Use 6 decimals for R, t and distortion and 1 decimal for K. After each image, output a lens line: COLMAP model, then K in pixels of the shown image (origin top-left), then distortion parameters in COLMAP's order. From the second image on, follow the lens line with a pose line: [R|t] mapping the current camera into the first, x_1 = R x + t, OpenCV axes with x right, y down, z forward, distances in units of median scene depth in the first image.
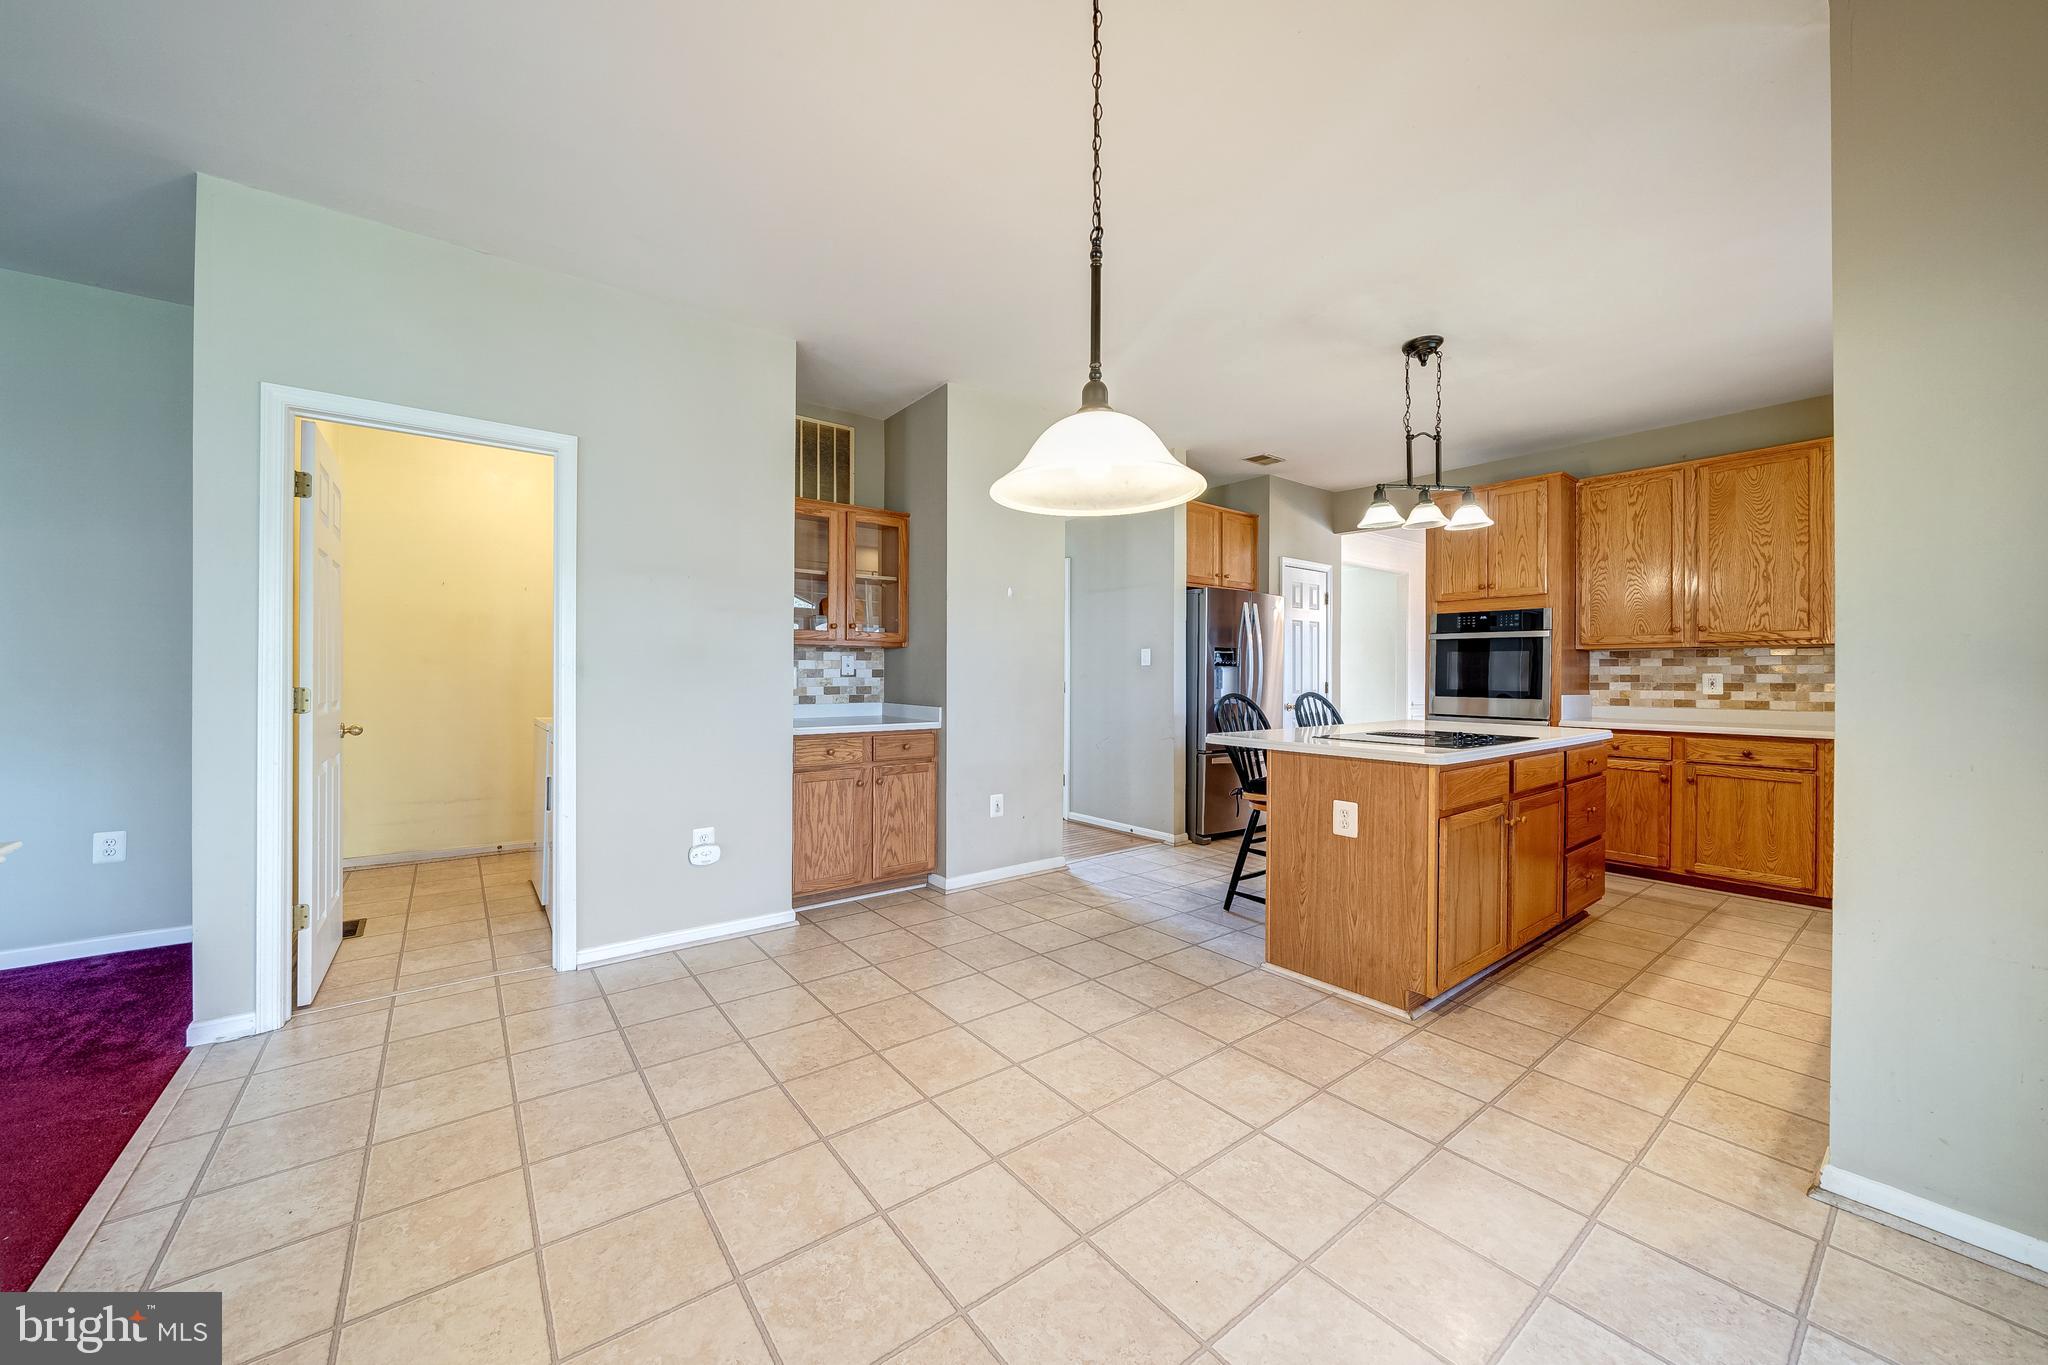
lens RADIAL K [[728.0, 0, 997.4], [0, 728.0, 674.4], [0, 0, 1]] dist [-0.003875, -0.000256]
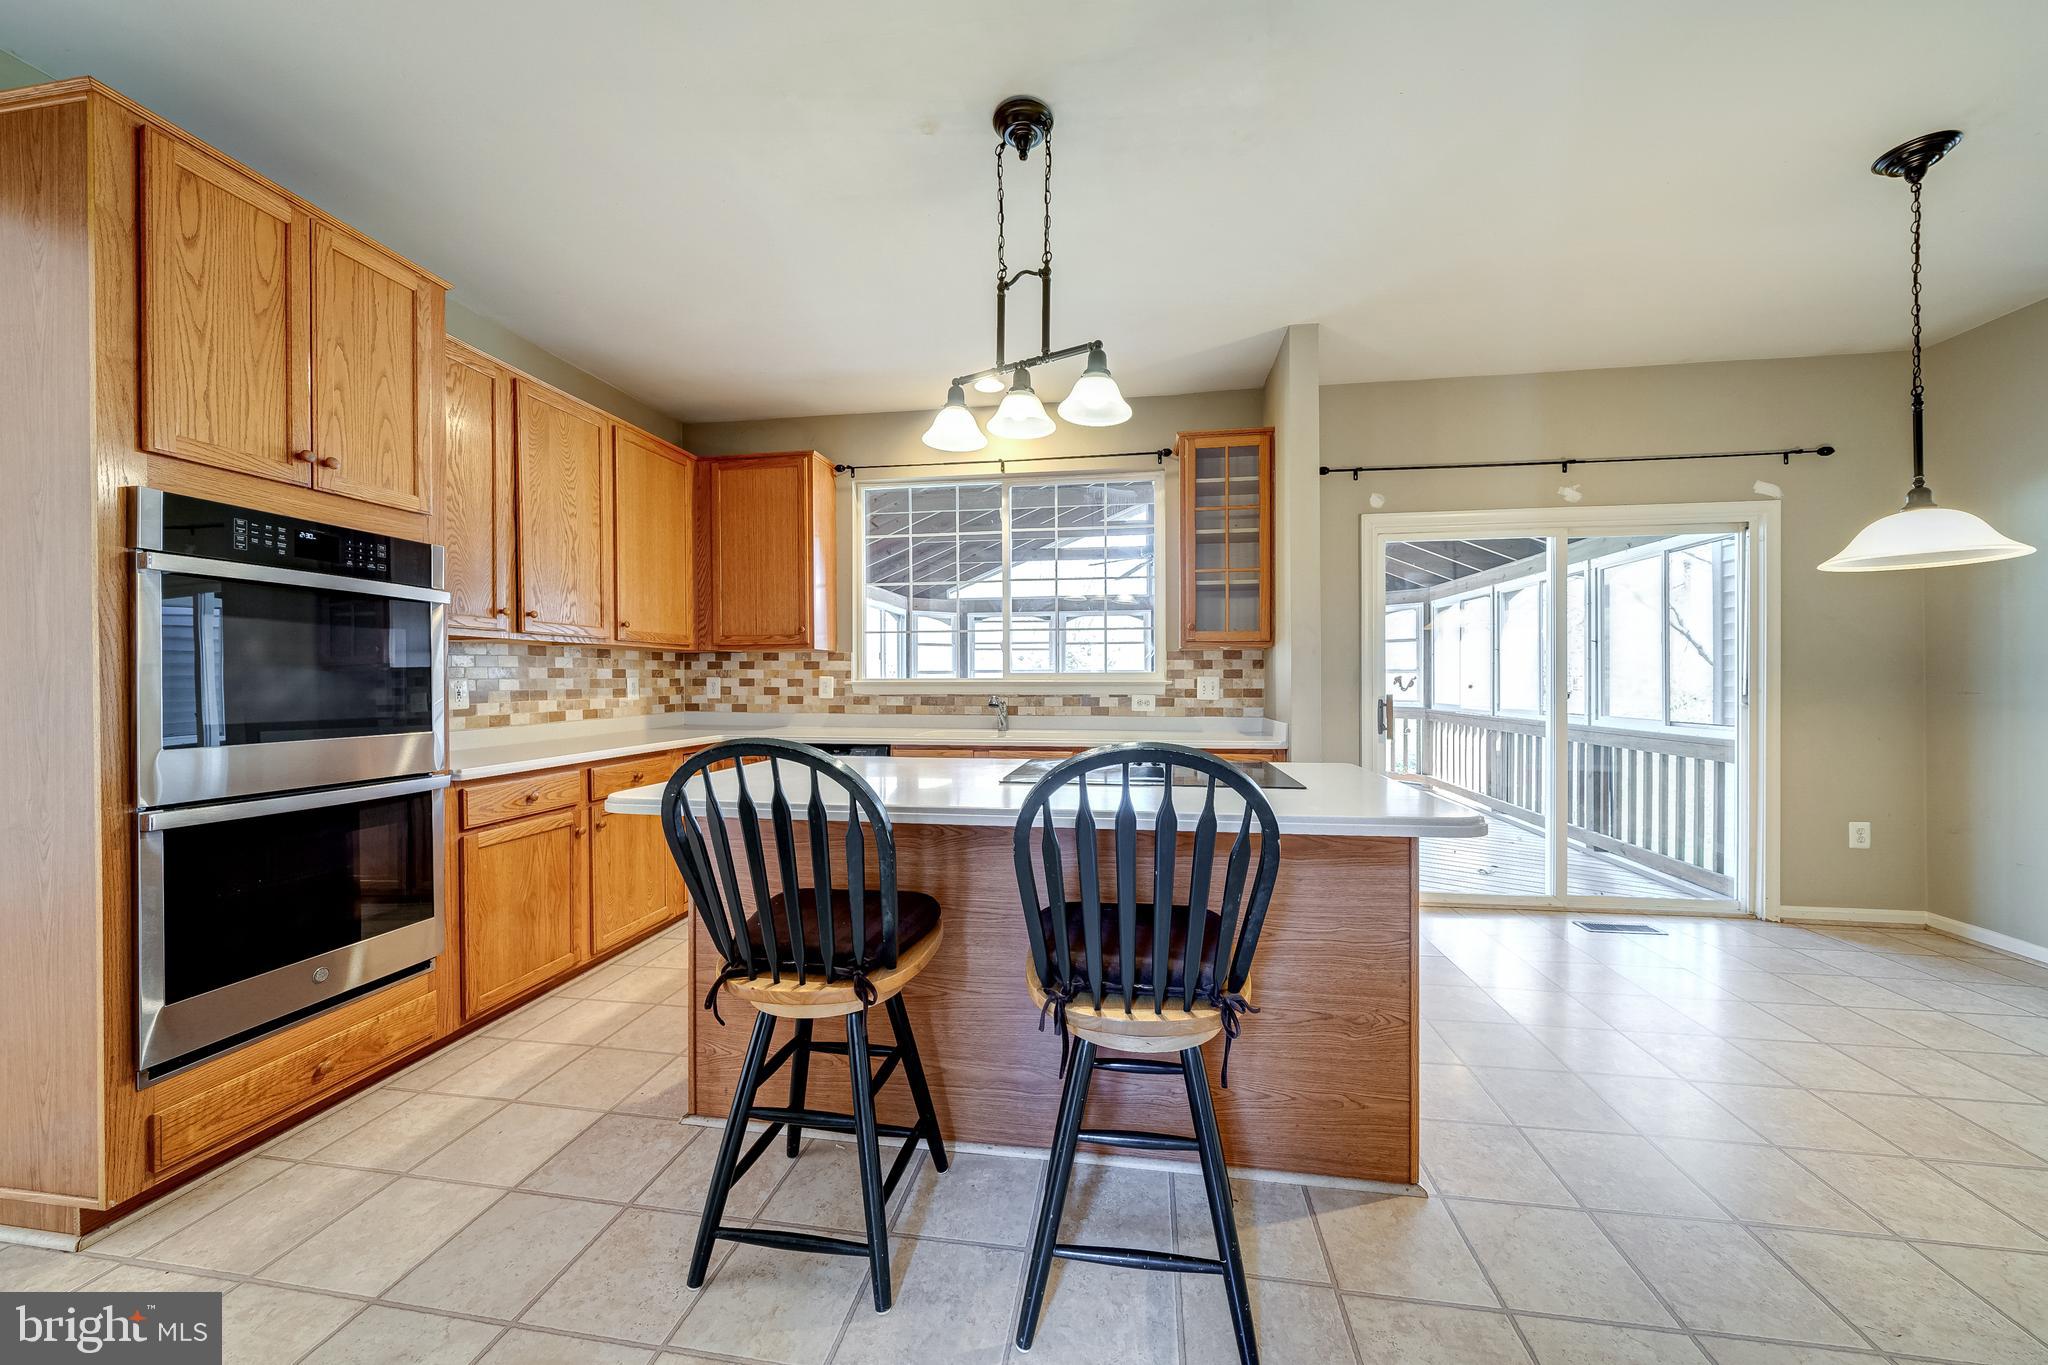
lens RADIAL K [[721.5, 0, 1045.6], [0, 721.5, 680.4], [0, 0, 1]] dist [-0.003070, -0.000287]
pose [[-0.712286, -0.003535, 0.701881, 0.130580], [-0.000628, 0.999990, 0.004400, -0.002772], [-0.701889, 0.002694, -0.712281, 1.151461]]
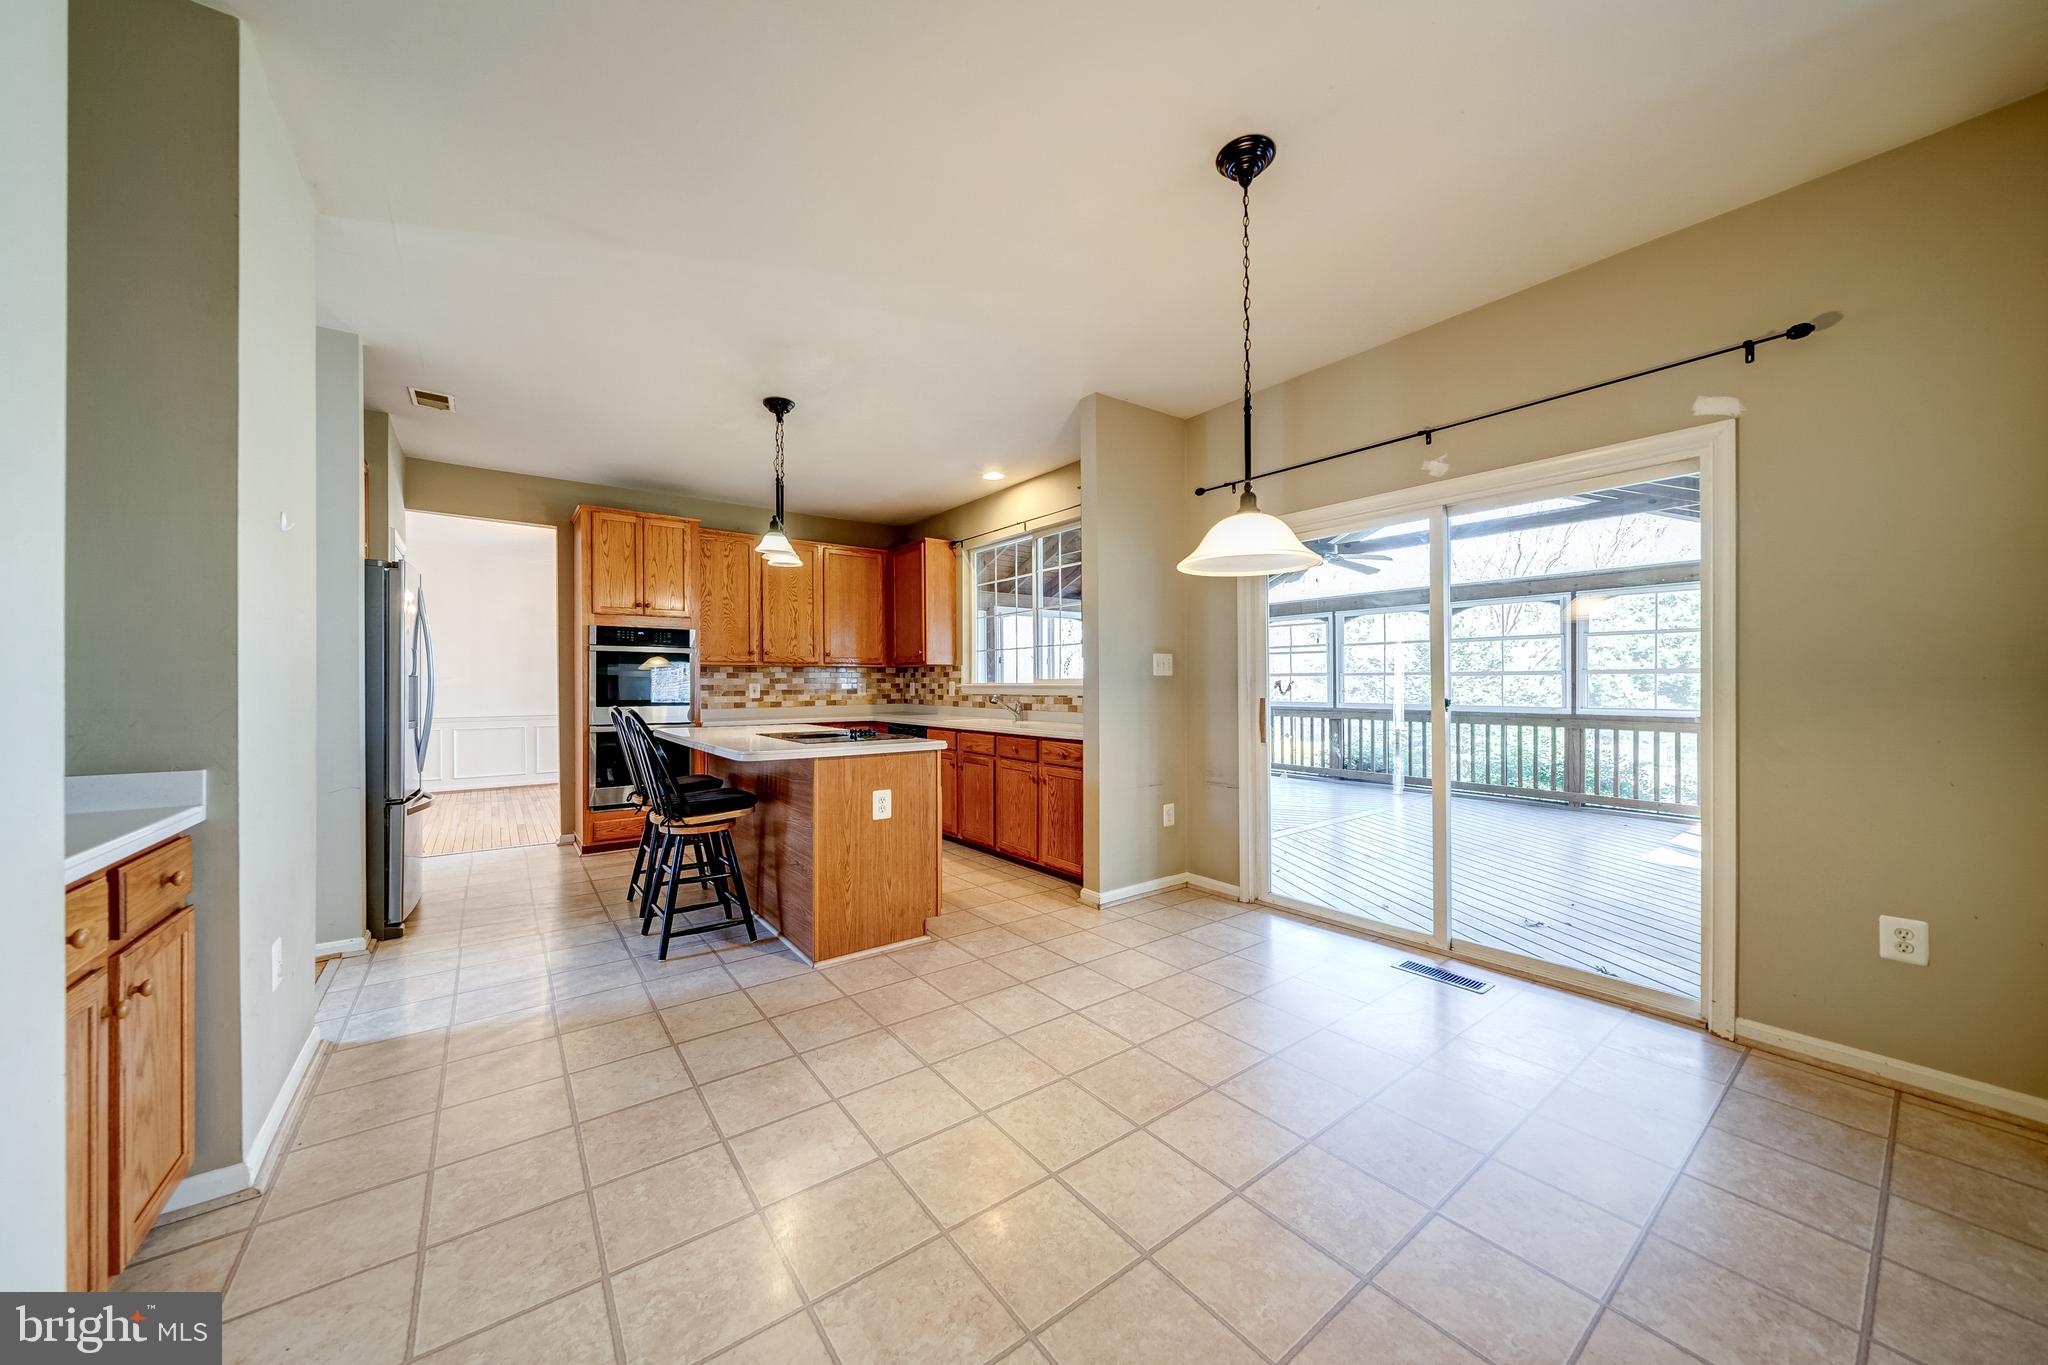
lens RADIAL K [[717.6, 0, 1007.4], [0, 717.6, 683.8], [0, 0, 1]] dist [-0.002099, -0.000266]
pose [[0.003833, -0.003637, 0.999986, -0.468748], [0.003973, 0.999986, 0.003622, -0.004541], [-0.999985, 0.003959, 0.003848, 0.514588]]
